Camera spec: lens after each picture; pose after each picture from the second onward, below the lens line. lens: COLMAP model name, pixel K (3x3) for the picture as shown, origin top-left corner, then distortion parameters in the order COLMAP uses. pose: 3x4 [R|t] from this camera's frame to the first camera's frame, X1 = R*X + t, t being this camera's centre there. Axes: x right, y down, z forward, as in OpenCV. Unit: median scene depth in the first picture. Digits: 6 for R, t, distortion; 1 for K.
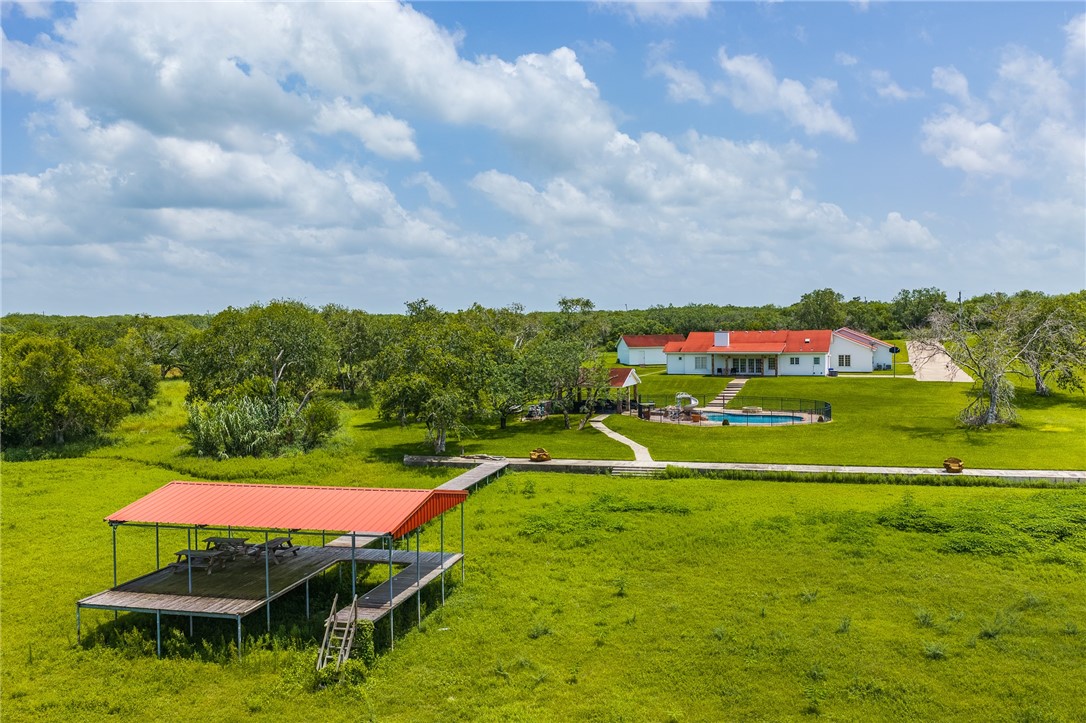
lens RADIAL K [[912.1, 0, 542.5], [0, 912.1, 355.8], [0, 0, 1]] dist [0.016007, -0.016245]
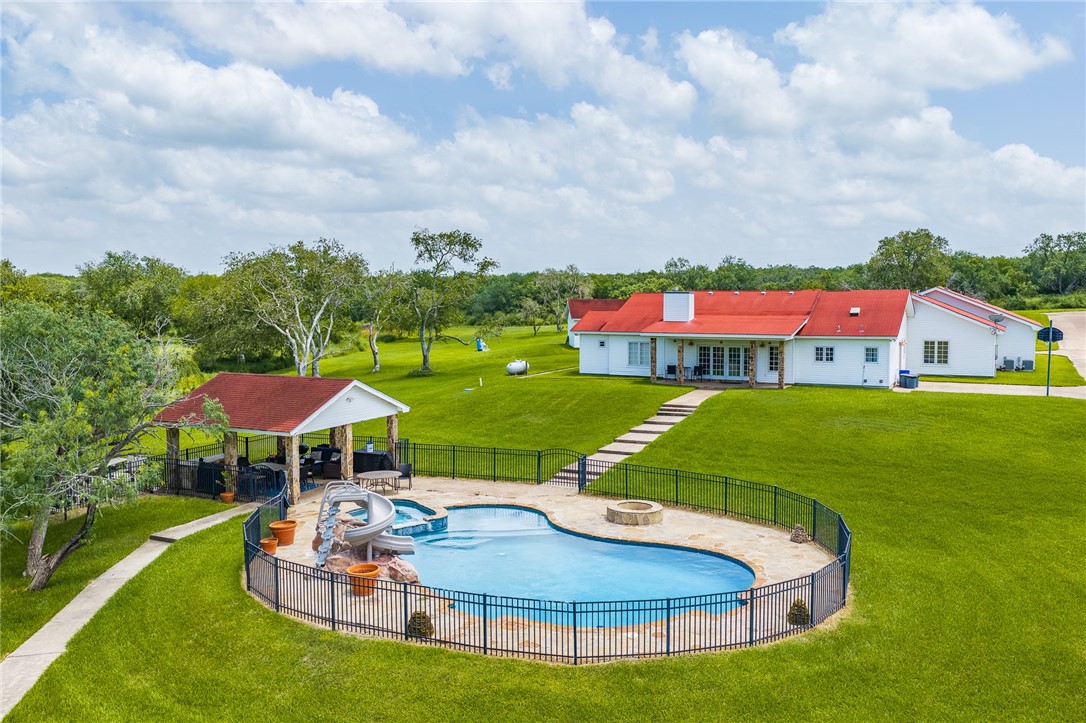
lens RADIAL K [[912.1, 0, 544.4], [0, 912.1, 364.0], [0, 0, 1]] dist [0.016007, -0.016245]
pose [[0.994583, 0.017683, -0.102427, 0.178181], [-0.012802, 0.998760, 0.048120, -0.010053], [0.103151, -0.046548, 0.993576, 0.507944]]
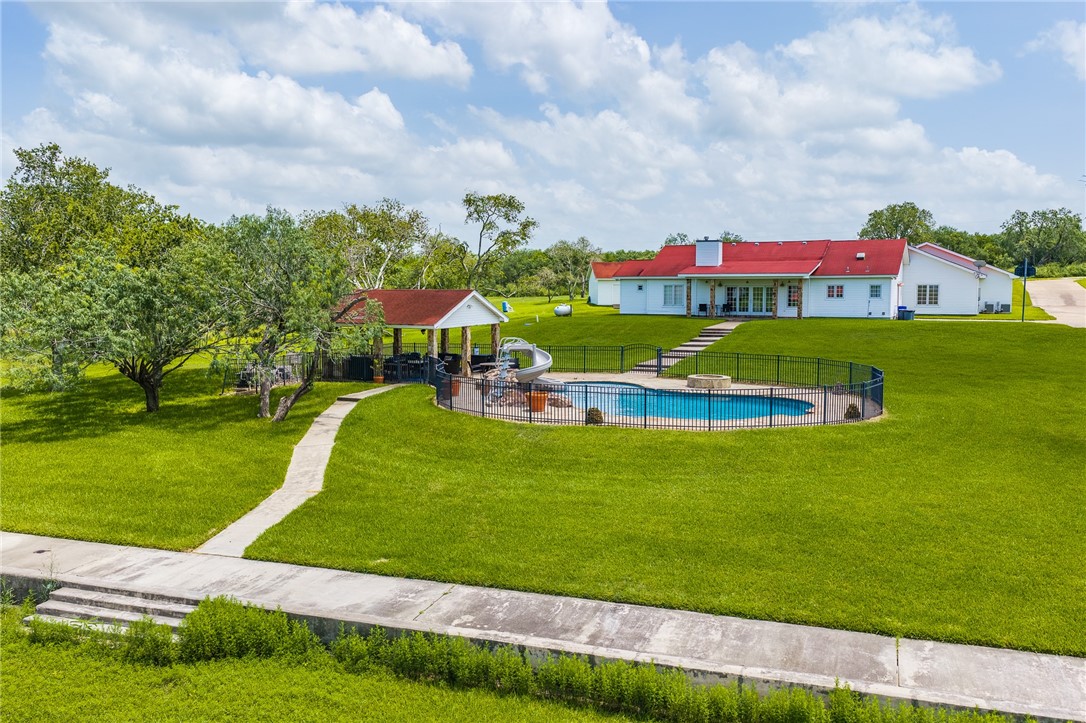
lens RADIAL K [[912.1, 0, 541.7], [0, 912.1, 365.6], [0, 0, 1]] dist [0.016007, -0.016245]
pose [[0.996417, 0.019631, -0.082267, 0.142635], [-0.014839, 0.998179, 0.058462, 0.020548], [0.083265, -0.057032, 0.994894, 0.422604]]
